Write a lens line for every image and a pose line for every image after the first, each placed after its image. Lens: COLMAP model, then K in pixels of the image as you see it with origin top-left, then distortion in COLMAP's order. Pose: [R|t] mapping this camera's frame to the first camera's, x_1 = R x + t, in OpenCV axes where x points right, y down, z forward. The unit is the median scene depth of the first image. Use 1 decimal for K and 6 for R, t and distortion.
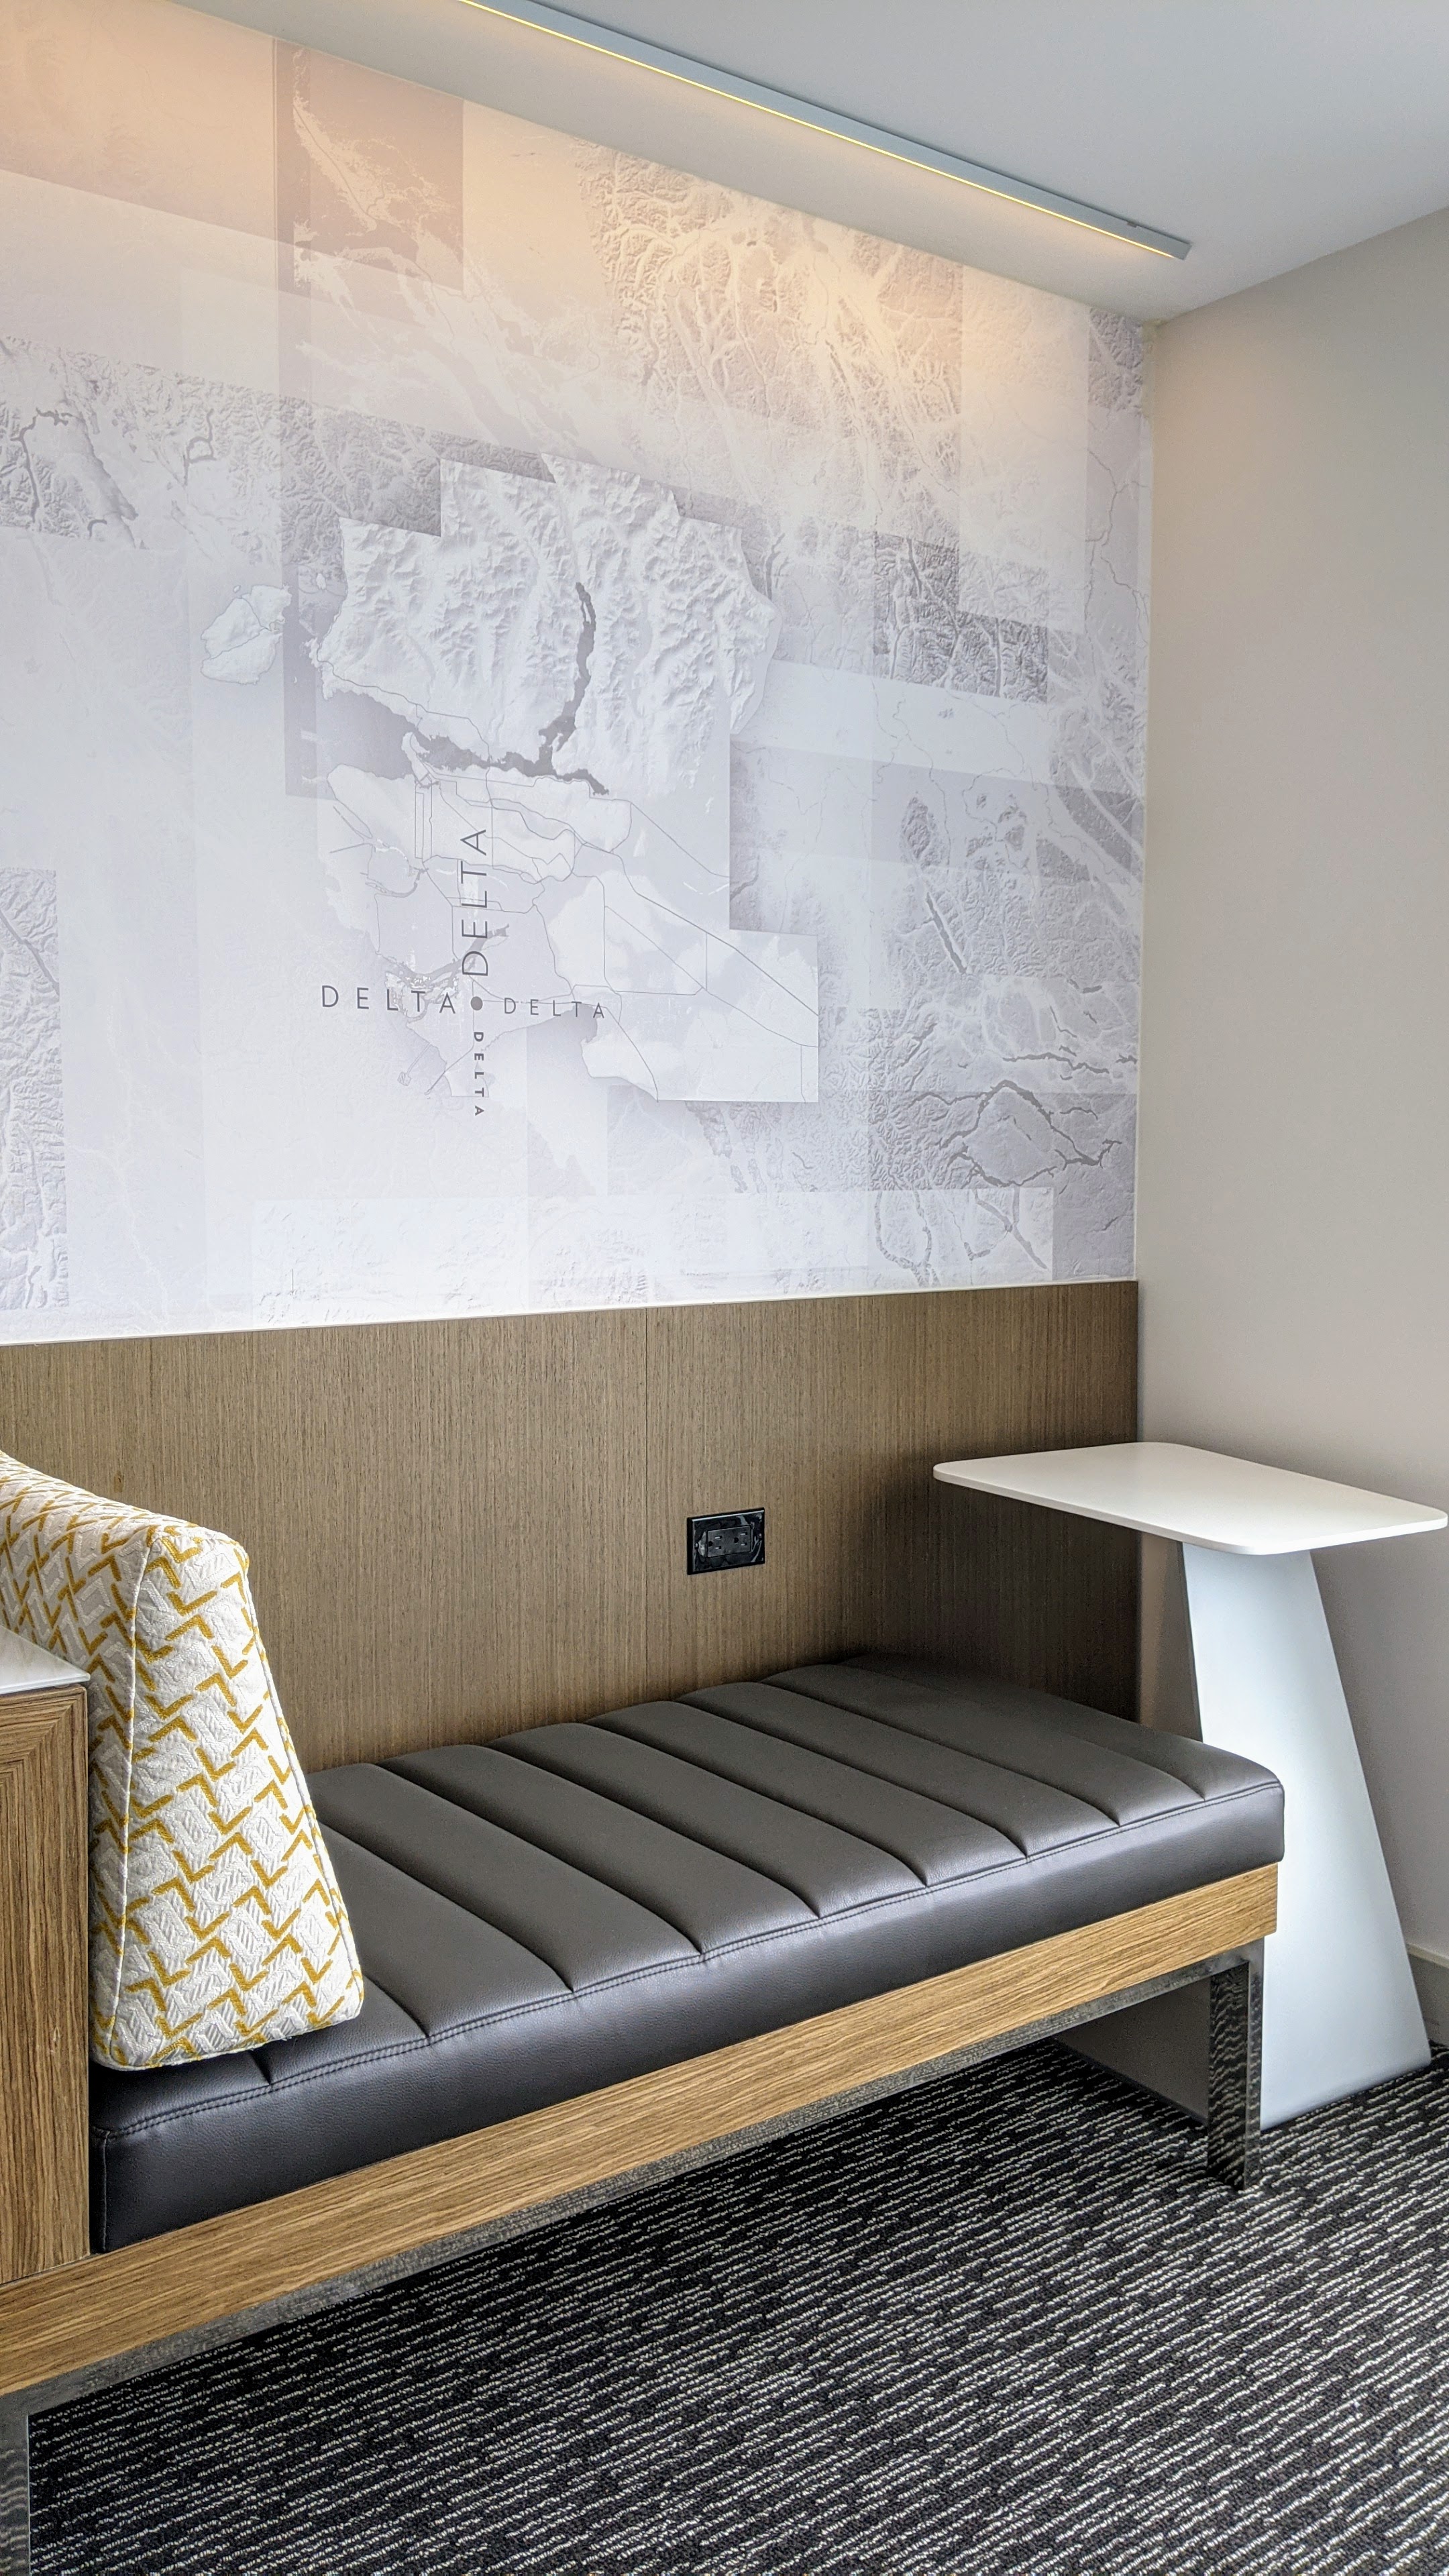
lens RADIAL K [[2059.5, 0, 723.3], [0, 2059.5, 1296.6], [0, 0, 1]] dist [0.001890, -0.028405]
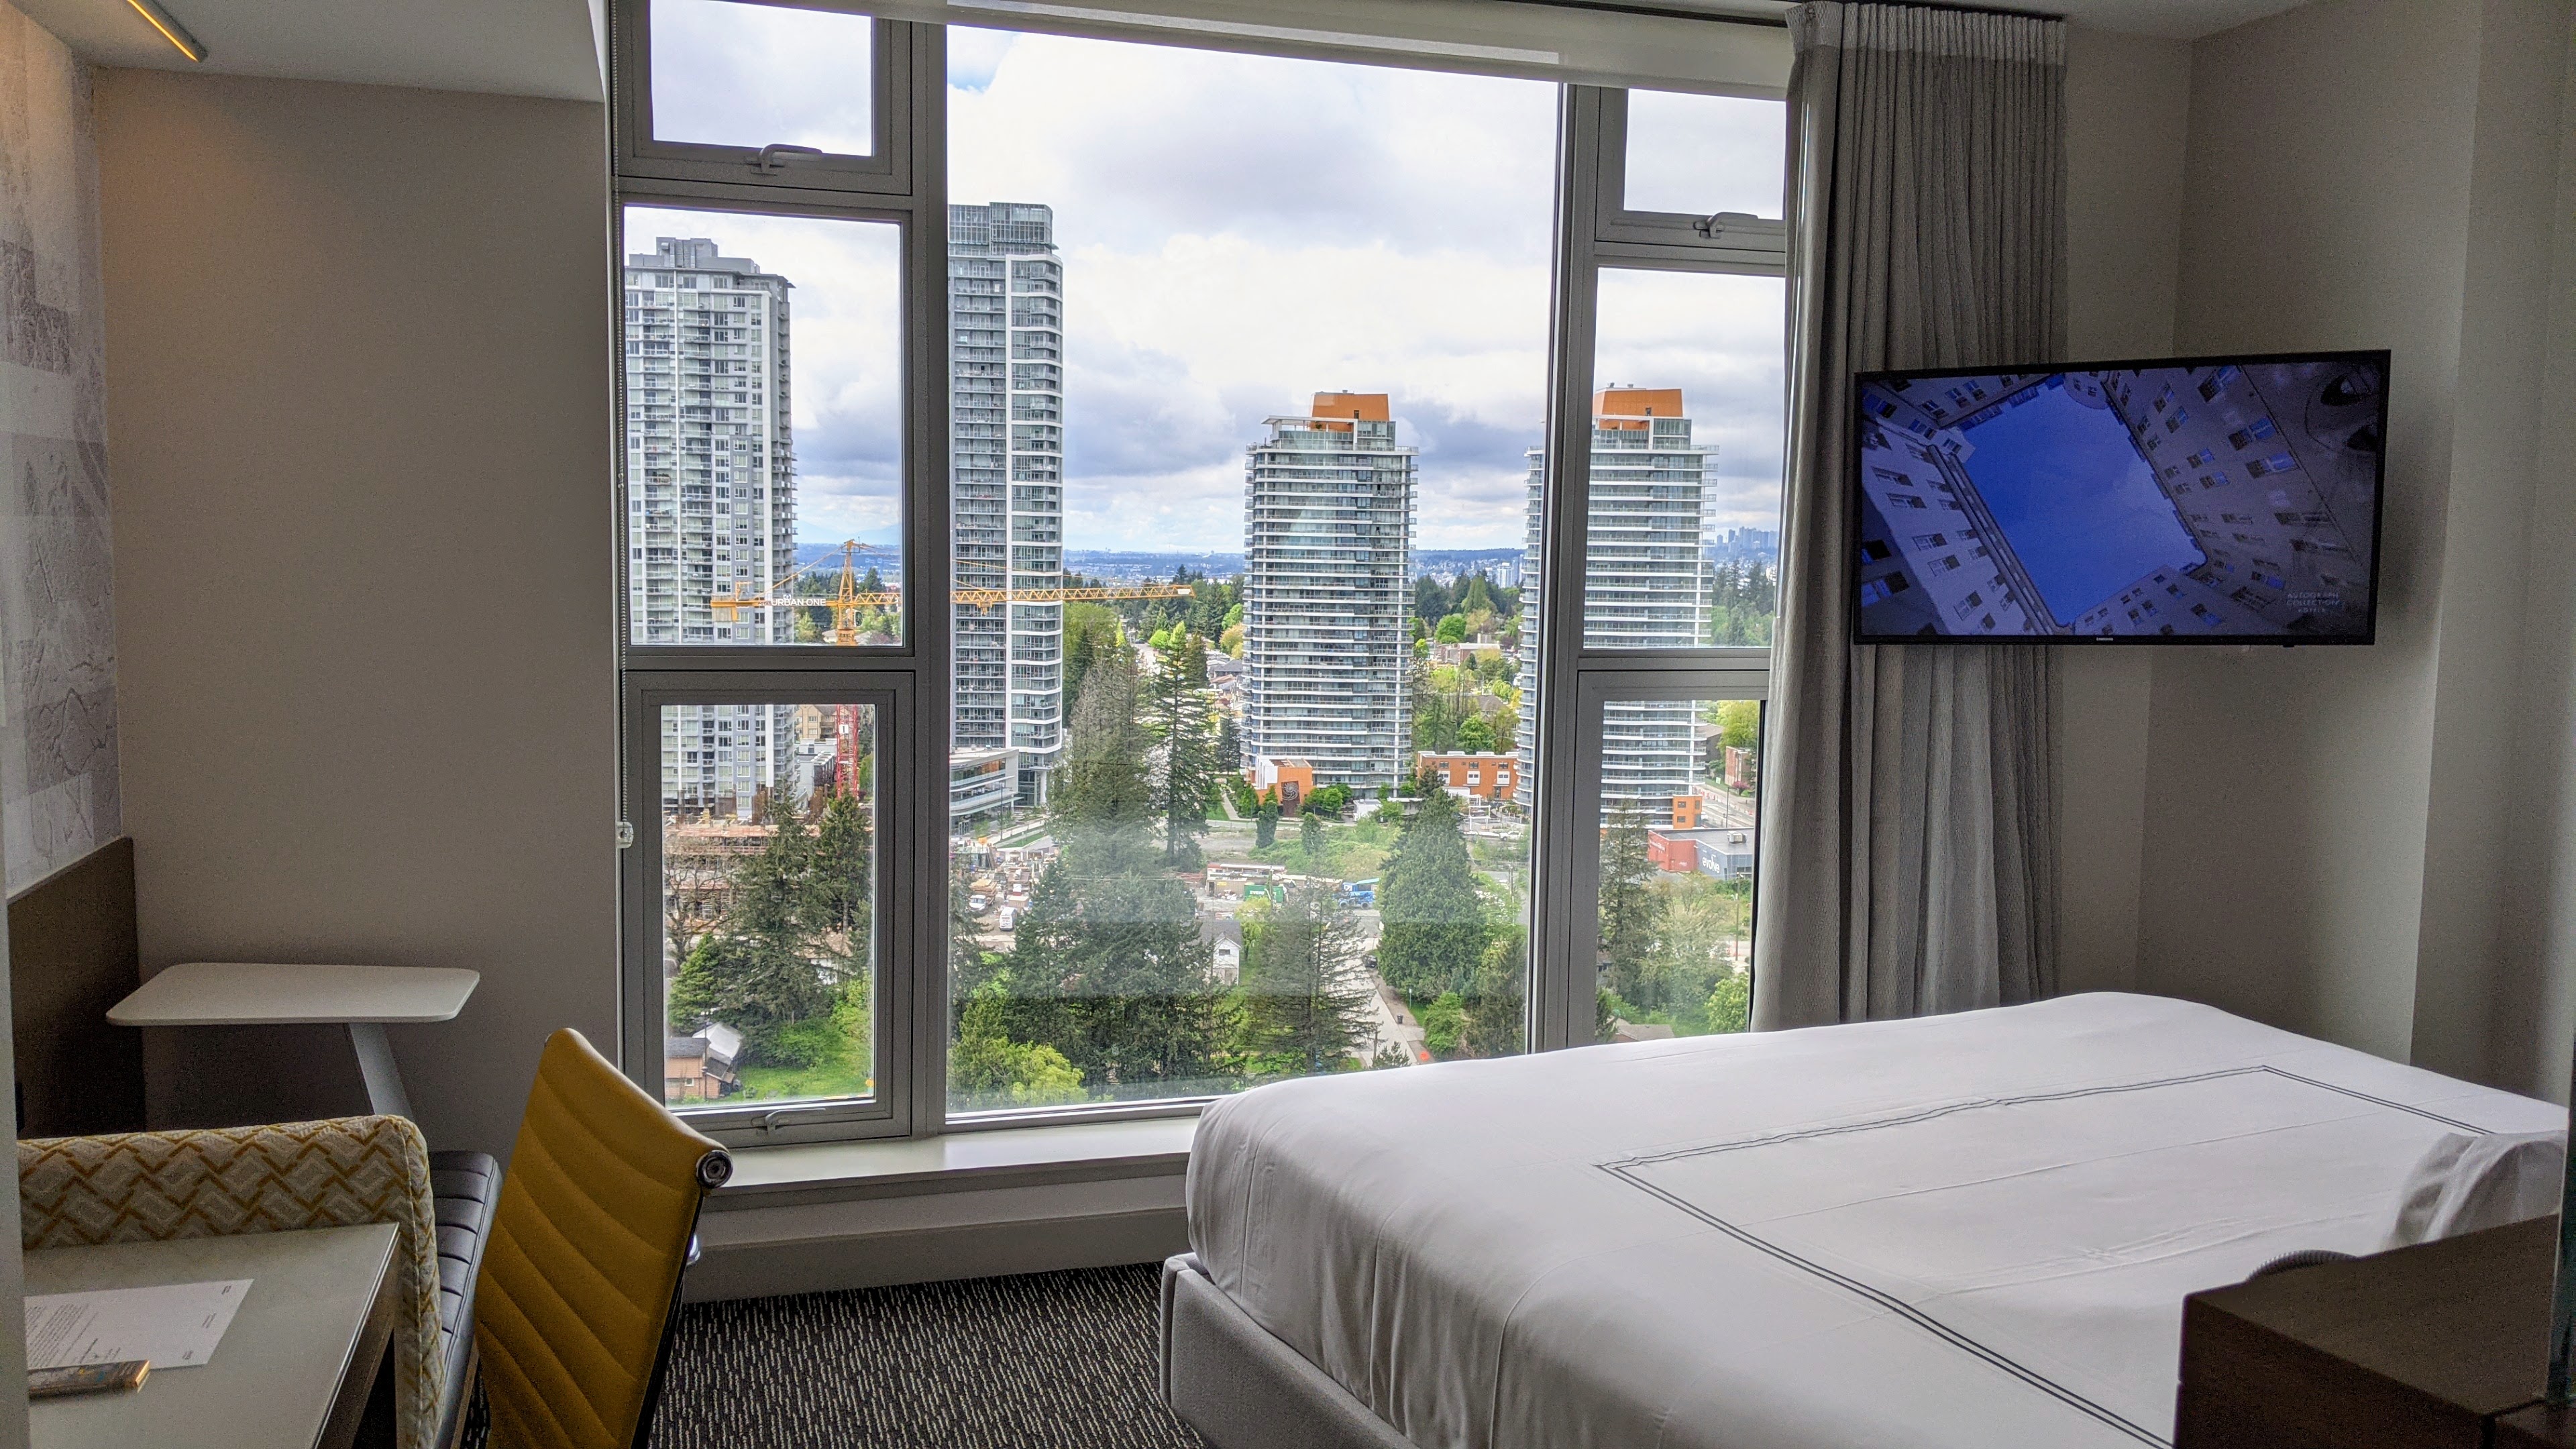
lens RADIAL K [[2059.5, 0, 1303.5], [0, 2059.5, 728.3], [0, 0, 1]] dist [0.001890, -0.028405]
pose [[0.347491, -0.082286, 0.934066, -0.743135], [0.059873, 0.996056, 0.065472, -0.117995], [-0.935770, 0.033175, 0.351048, -0.095412]]
